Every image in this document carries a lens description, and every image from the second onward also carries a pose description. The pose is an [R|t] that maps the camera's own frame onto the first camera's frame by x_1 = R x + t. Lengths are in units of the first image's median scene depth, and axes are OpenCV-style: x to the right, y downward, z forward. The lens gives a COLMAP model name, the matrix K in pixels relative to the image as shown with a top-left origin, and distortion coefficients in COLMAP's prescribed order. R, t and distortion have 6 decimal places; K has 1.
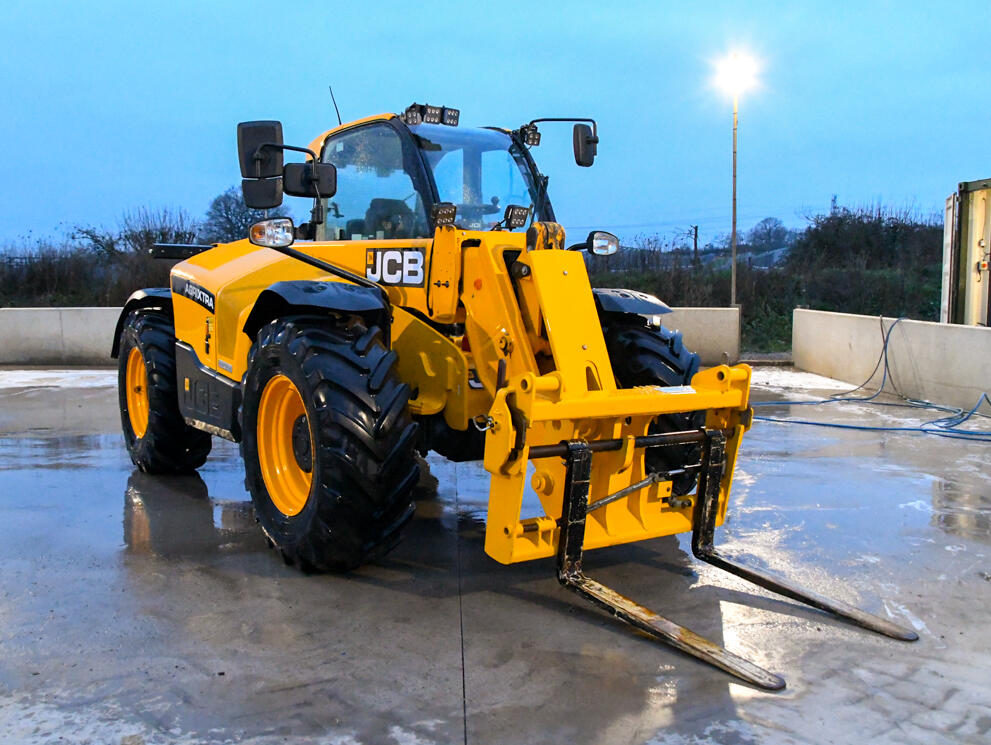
lens RADIAL K [[969.8, 0, 495.5], [0, 969.8, 372.5], [0, 0, 1]] dist [-0.038296, -0.005137]
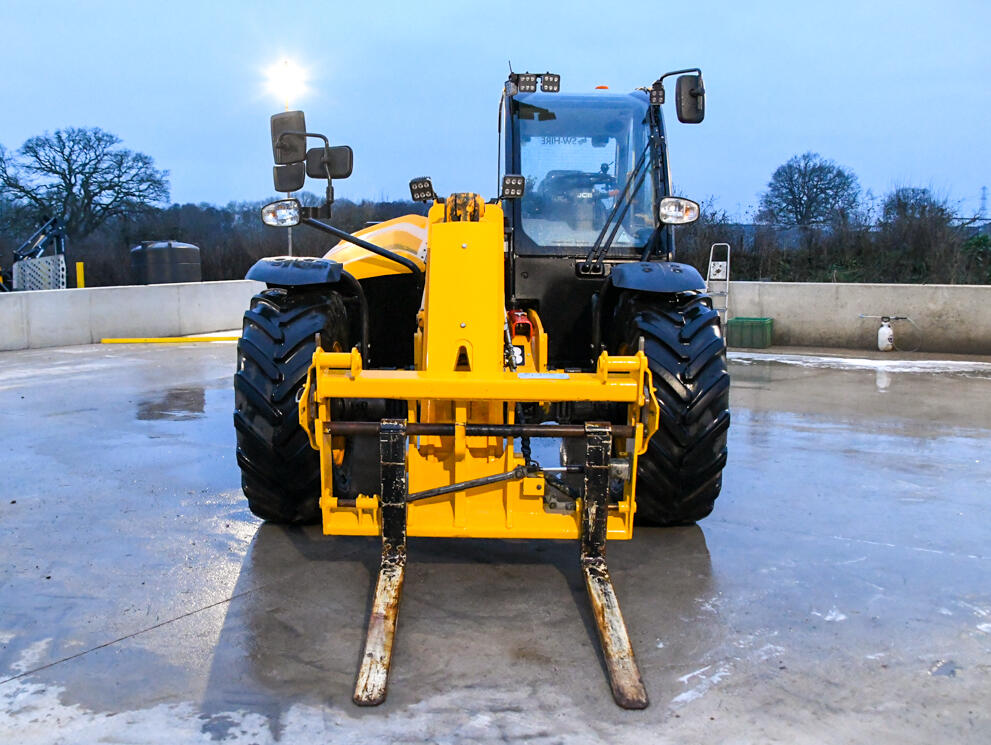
lens RADIAL K [[981.5, 0, 495.5], [0, 981.5, 372.5], [0, 0, 1]] dist [-0.078197, 0.004919]
pose [[0.811695, 0.060297, -0.580961, 0.653980], [-0.043960, 0.998143, 0.042176, -0.021066], [0.582425, -0.008695, 0.812838, 0.237884]]
